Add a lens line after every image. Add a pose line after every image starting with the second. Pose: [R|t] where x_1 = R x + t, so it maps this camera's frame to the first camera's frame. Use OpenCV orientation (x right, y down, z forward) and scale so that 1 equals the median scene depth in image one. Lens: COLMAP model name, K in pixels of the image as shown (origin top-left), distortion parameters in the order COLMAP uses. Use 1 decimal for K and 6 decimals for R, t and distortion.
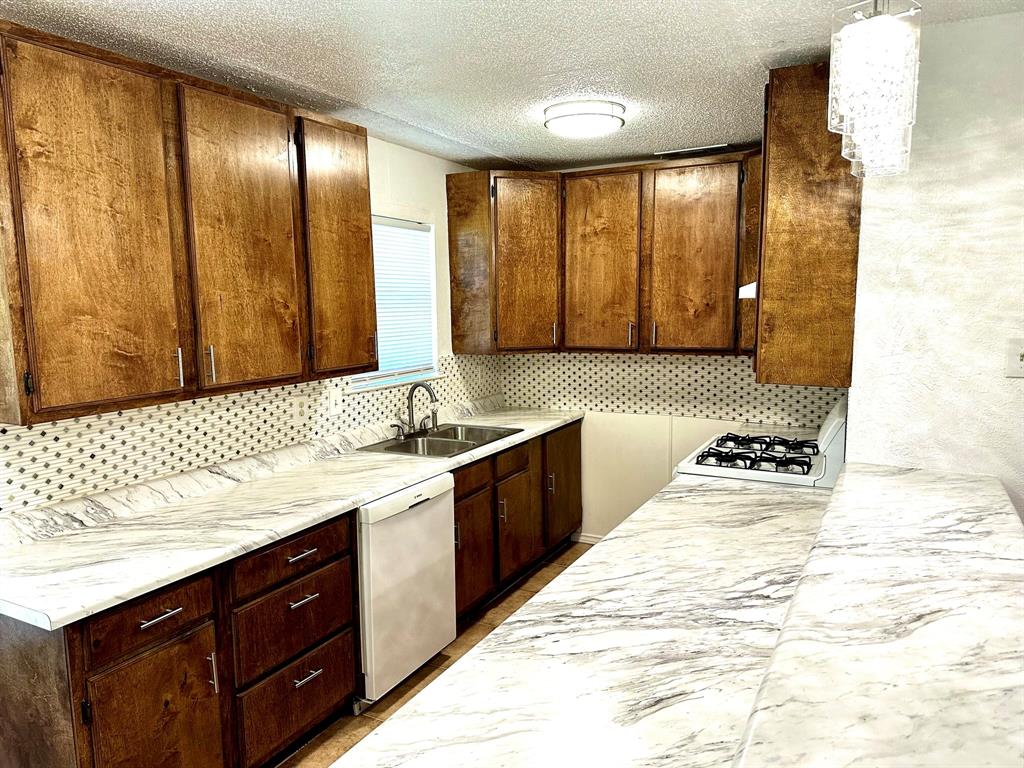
lens RADIAL K [[713.3, 0, 517.2], [0, 713.3, 389.9], [0, 0, 1]] dist [0.096398, -0.142358]
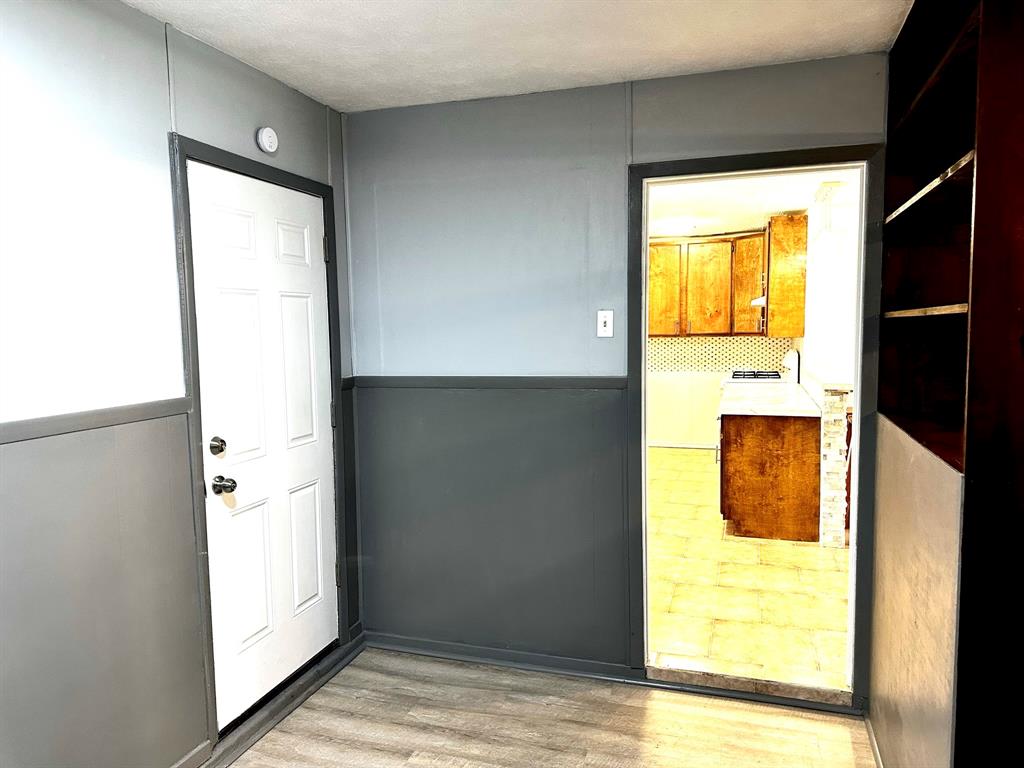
lens RADIAL K [[713.3, 0, 517.2], [0, 713.3, 389.9], [0, 0, 1]] dist [0.096398, -0.142358]
pose [[0.983774, -0.021365, 0.178138, -0.909307], [0.028434, 0.998902, -0.037228, 0.224777], [-0.177147, 0.041689, 0.983301, -1.217182]]
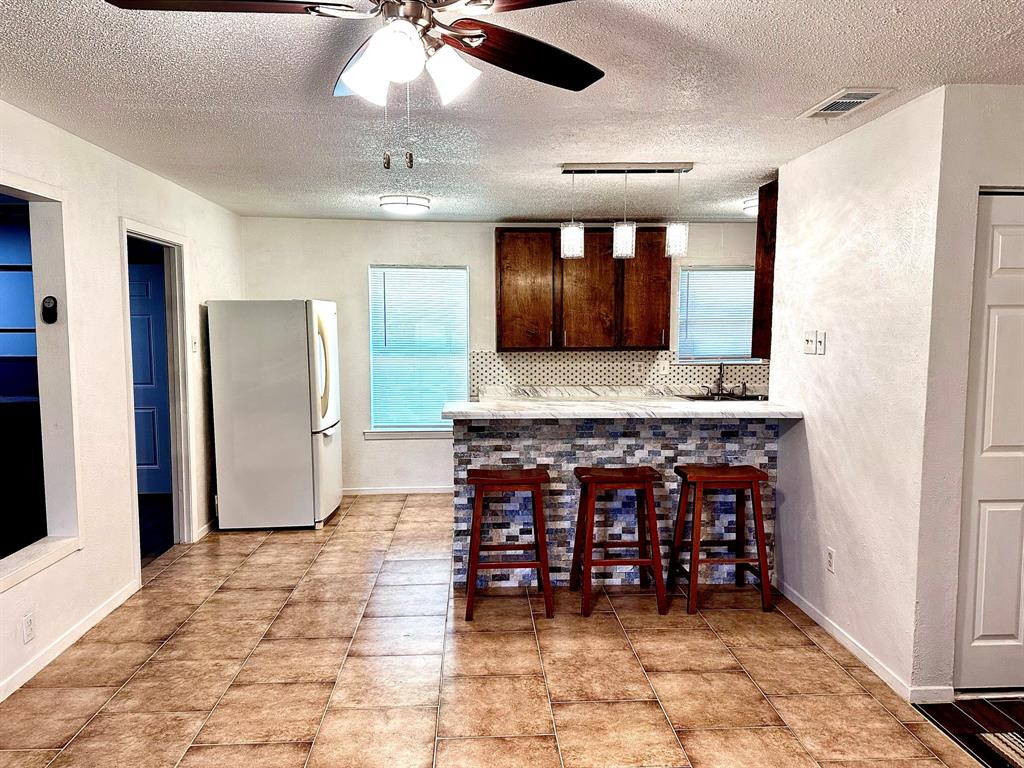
lens RADIAL K [[713.3, 0, 517.2], [0, 713.3, 389.9], [0, 0, 1]] dist [0.096398, -0.142358]
pose [[0.521333, 0.088580, -0.848743, 1.452289], [-0.114036, 0.992909, 0.033580, 0.069946], [0.845699, 0.079281, 0.527738, -0.404208]]
